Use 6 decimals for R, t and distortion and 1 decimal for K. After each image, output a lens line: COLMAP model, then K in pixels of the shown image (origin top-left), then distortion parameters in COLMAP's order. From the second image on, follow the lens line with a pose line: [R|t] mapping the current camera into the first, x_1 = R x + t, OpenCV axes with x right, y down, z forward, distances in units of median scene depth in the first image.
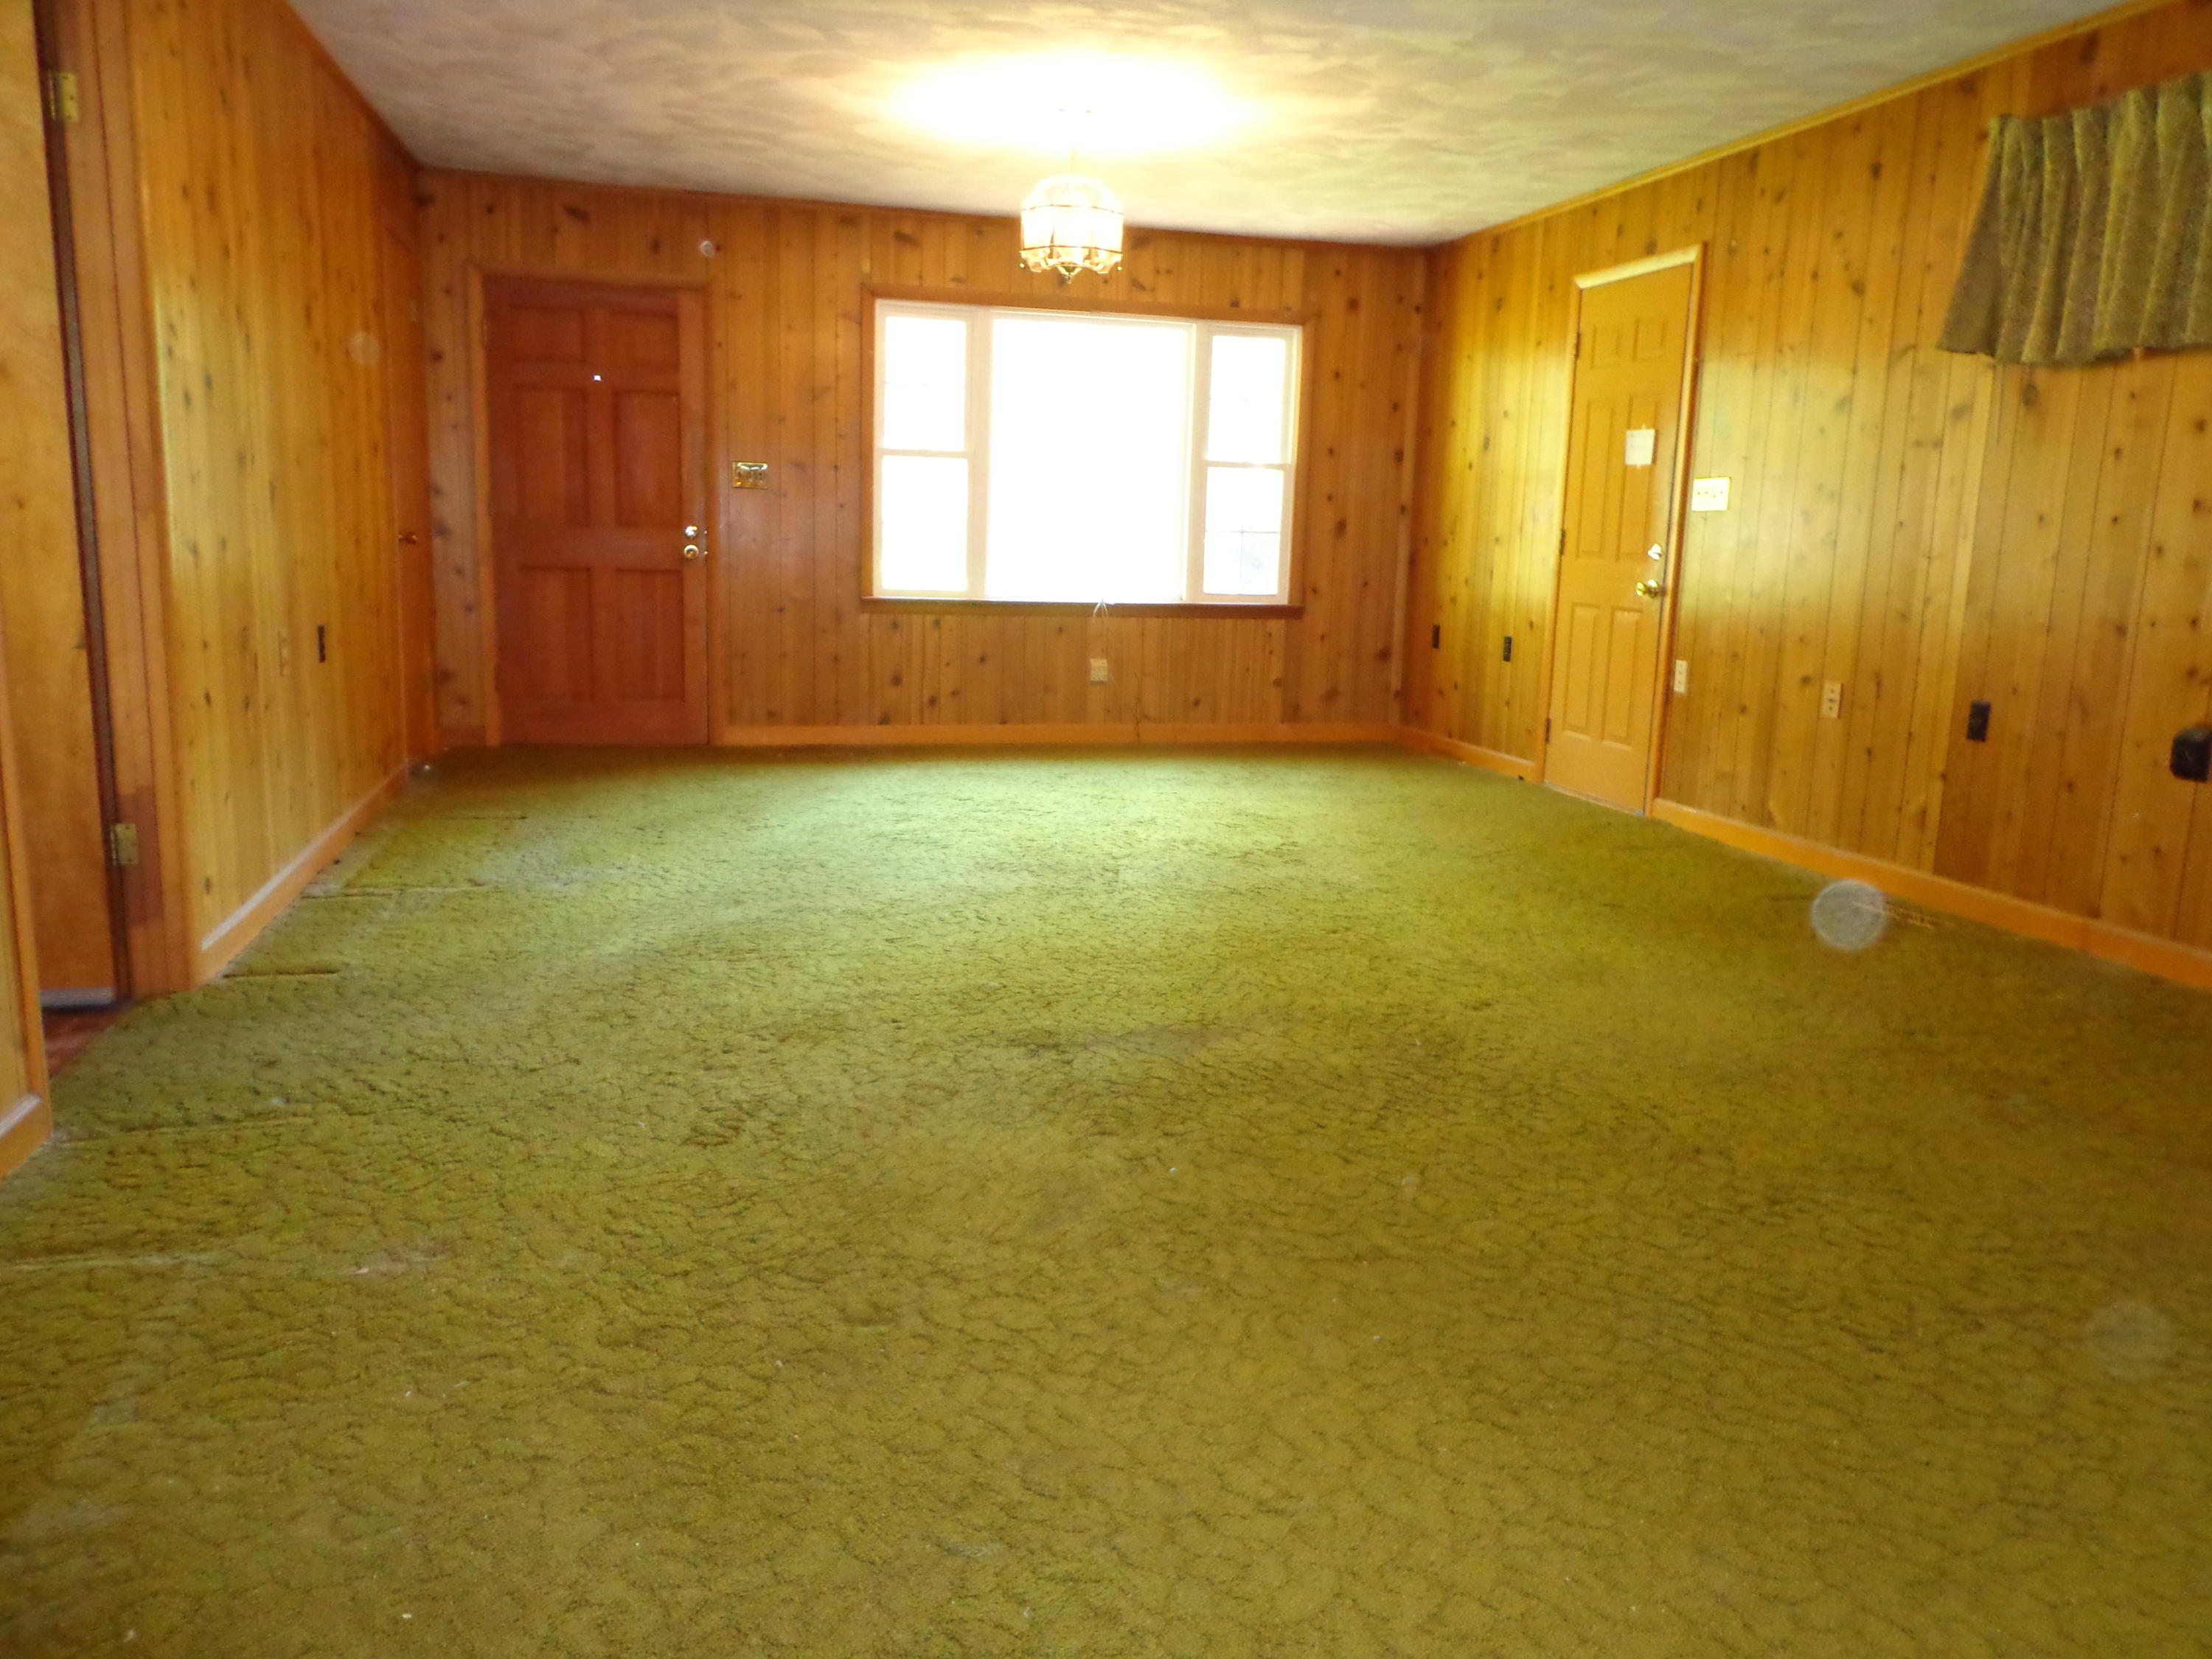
lens RADIAL K [[1638.8, 0, 1103.8], [0, 1638.8, 824.0], [0, 0, 1]] dist [0.008236, 0.001349]
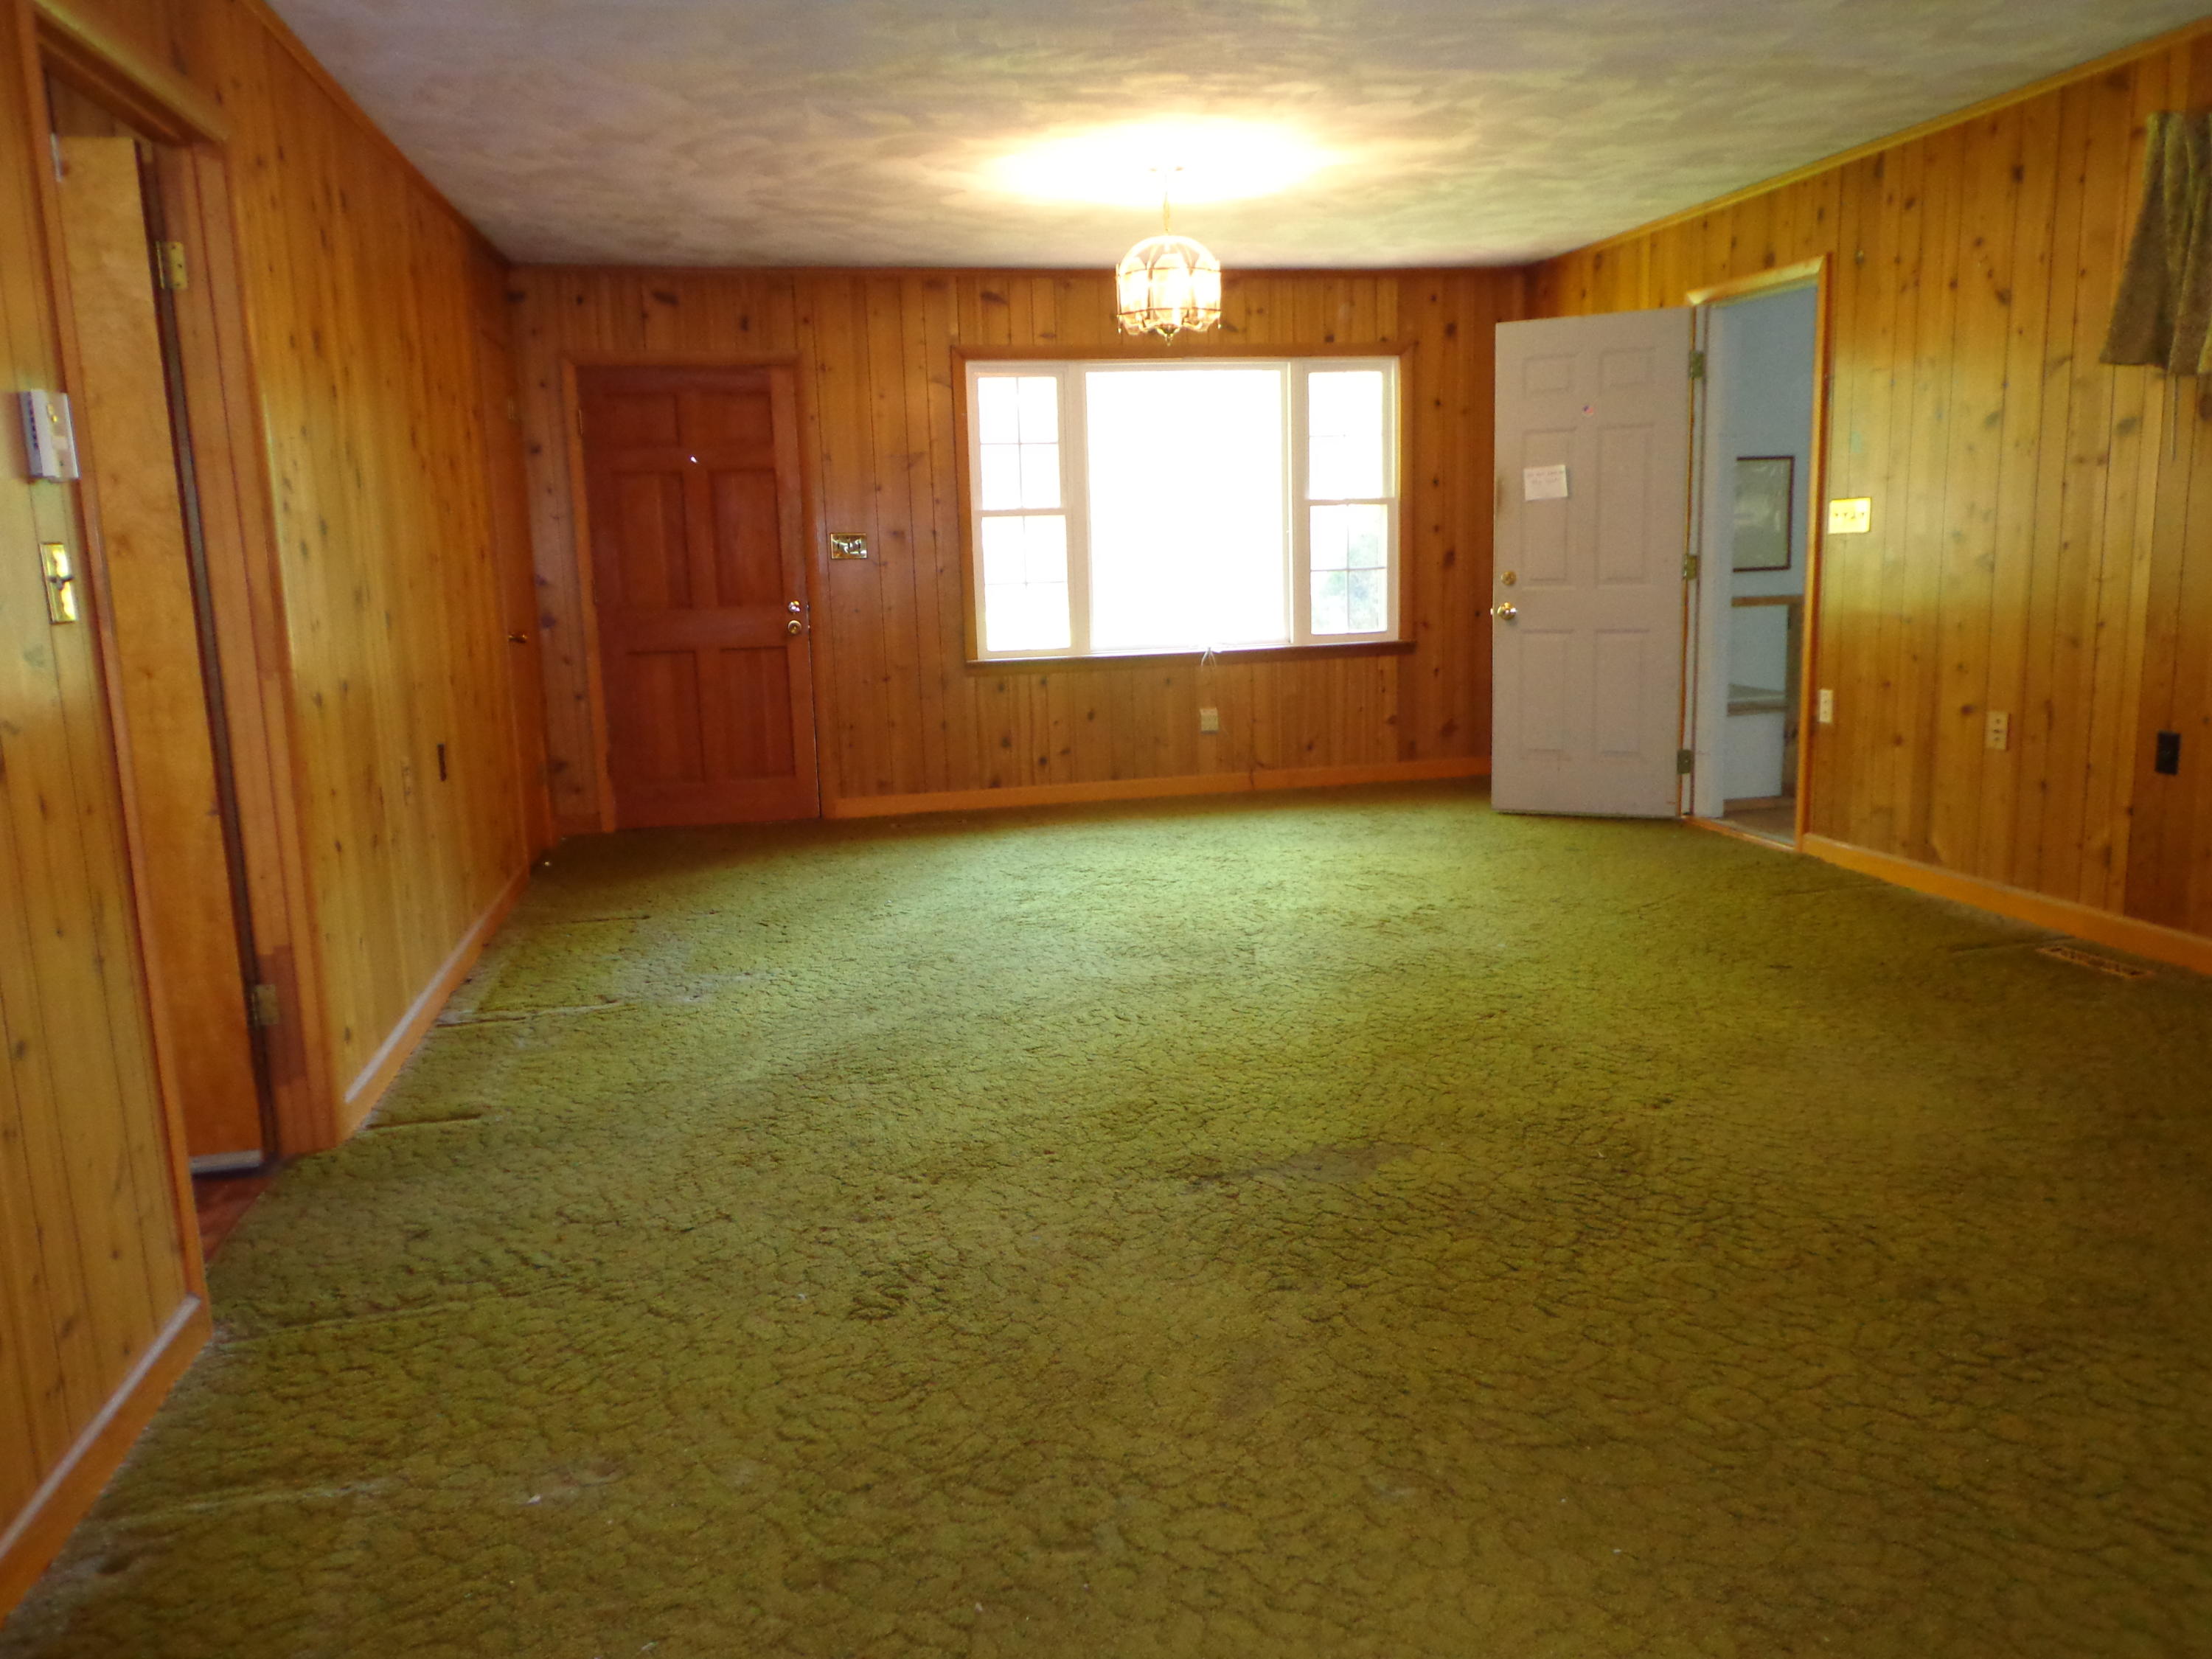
lens RADIAL K [[1638.8, 0, 1107.4], [0, 1638.8, 823.2], [0, 0, 1]] dist [0.008236, 0.001349]
pose [[0.997100, -0.052360, -0.055223, -0.022326], [0.052039, 0.998619, -0.007242, -0.048942], [0.055526, 0.004347, 0.998448, 0.029746]]
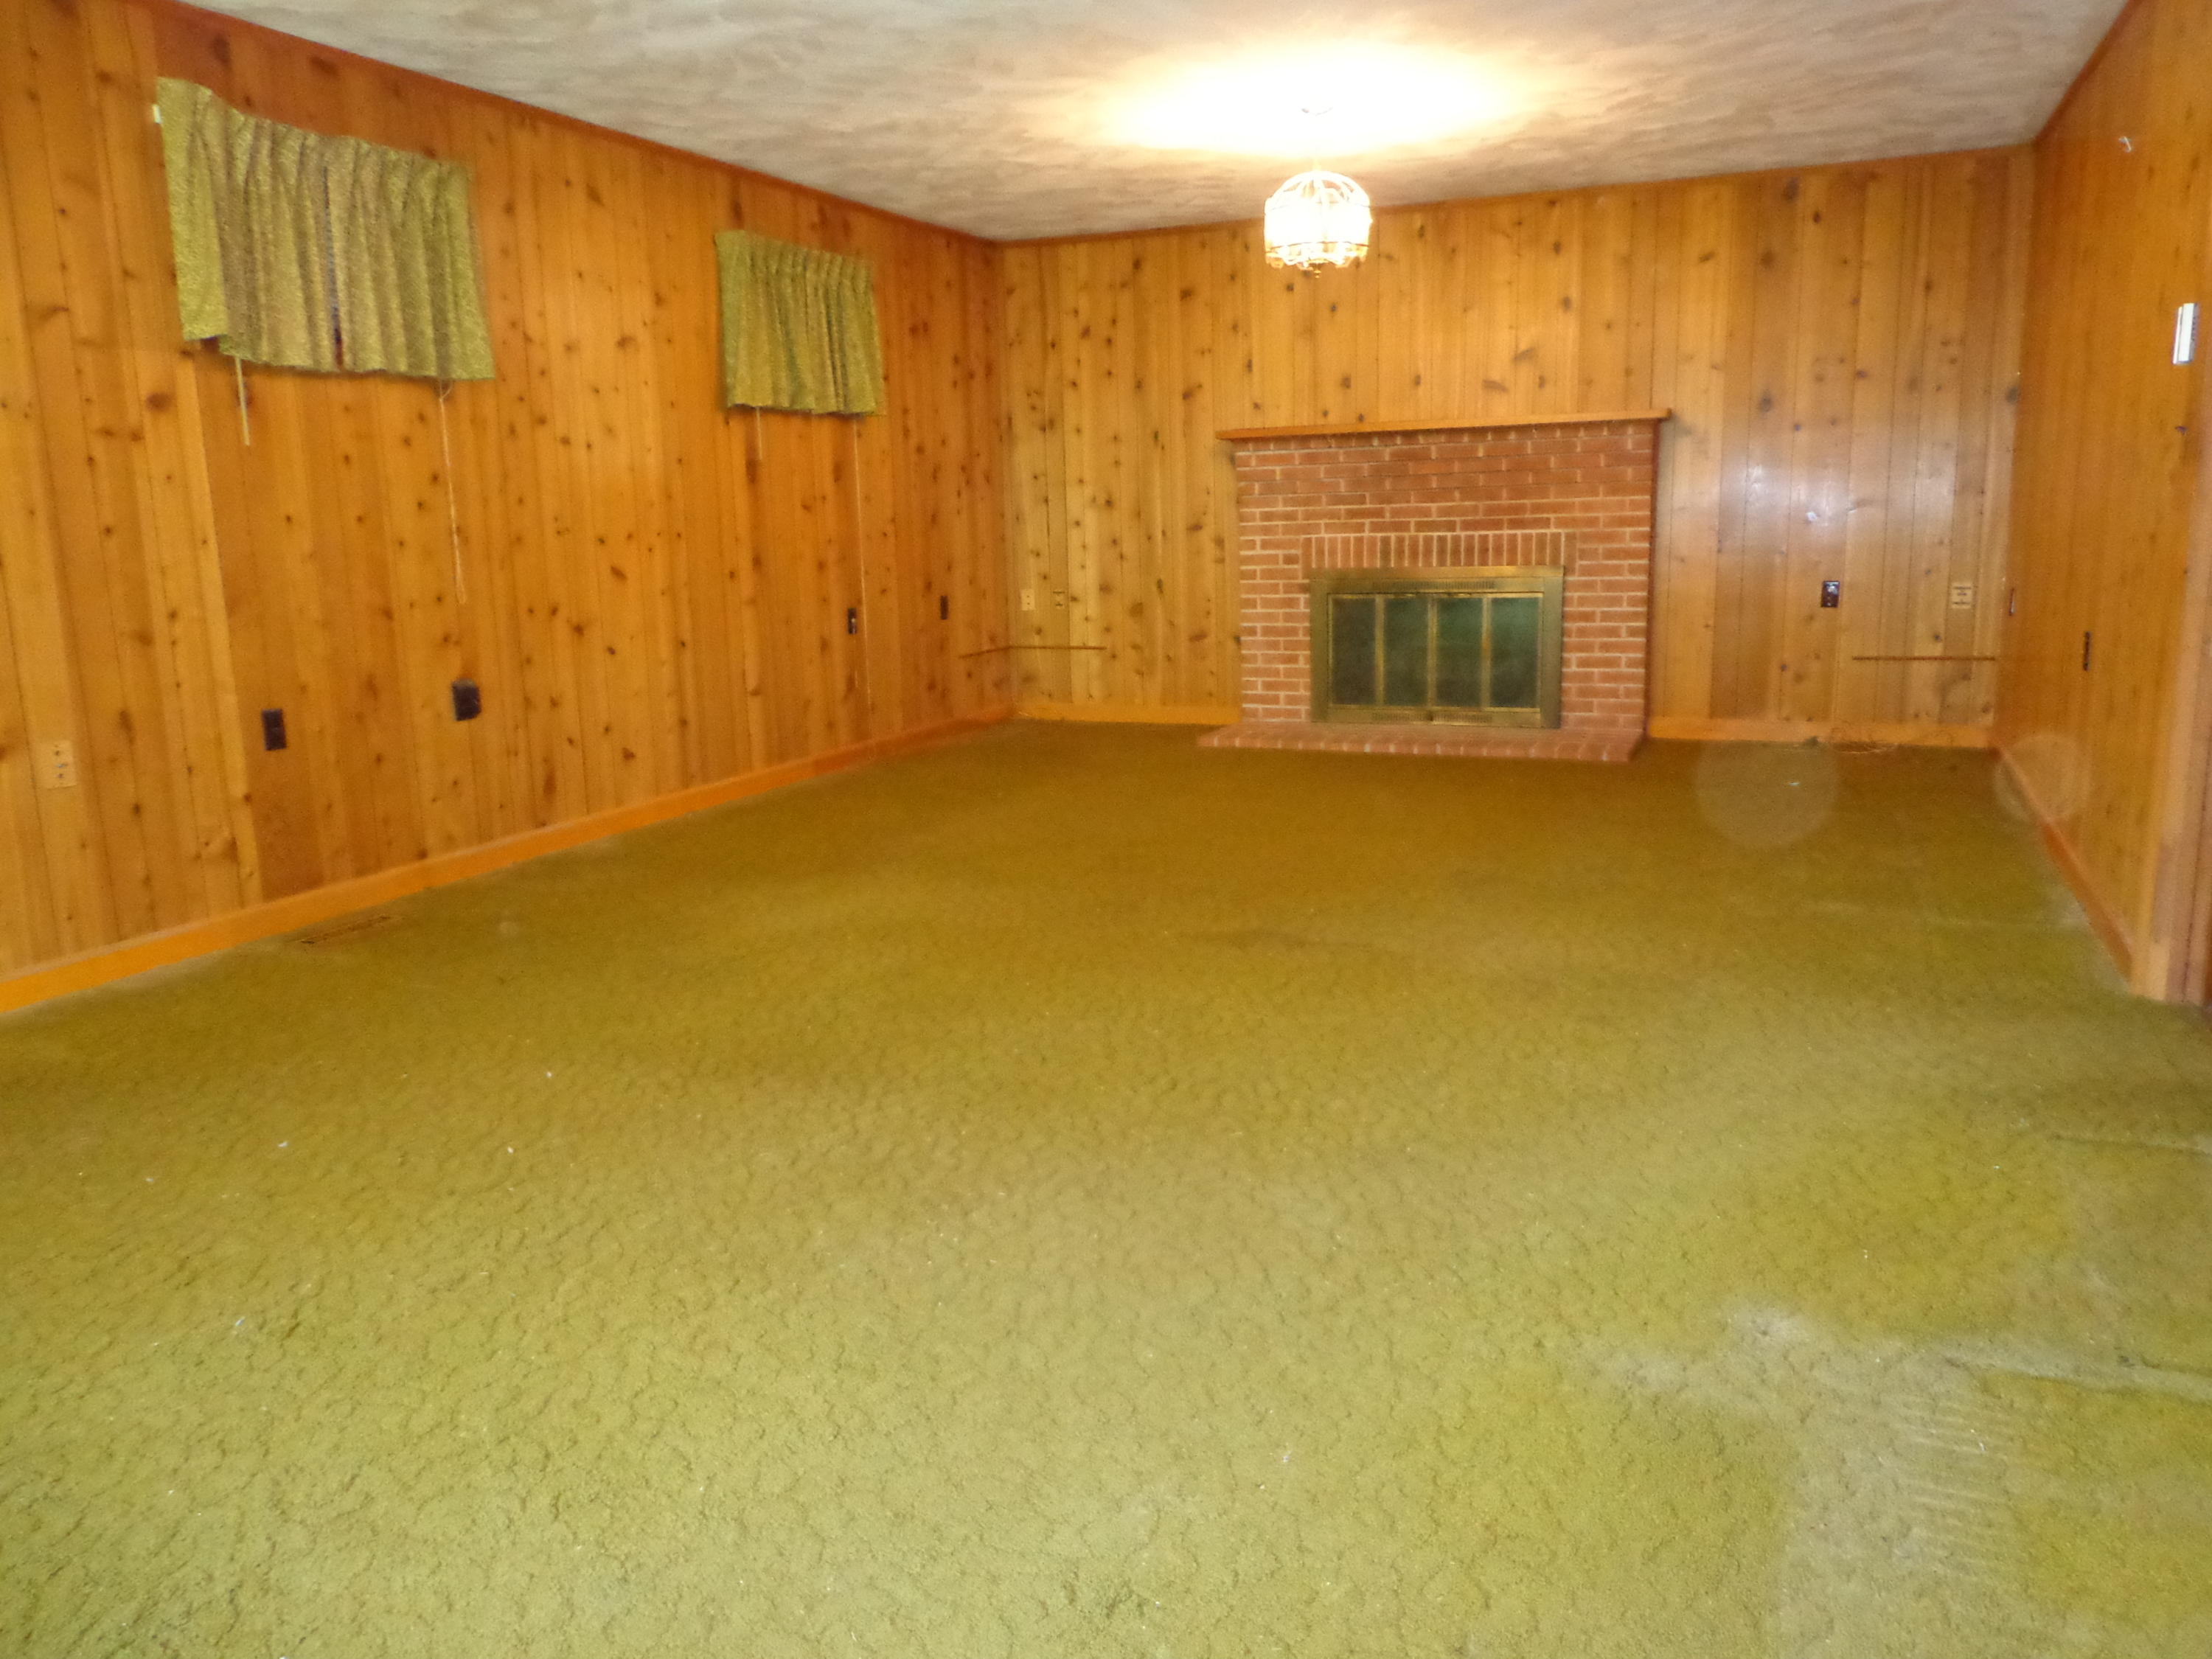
lens RADIAL K [[1638.8, 0, 1122.0], [0, 1638.8, 847.1], [0, 0, 1]] dist [0.008236, 0.001349]
pose [[-0.792451, -0.132439, 0.595384, -0.470865], [0.110440, 0.928850, 0.353612, -0.297631], [-0.599854, 0.345974, -0.721441, 1.481138]]
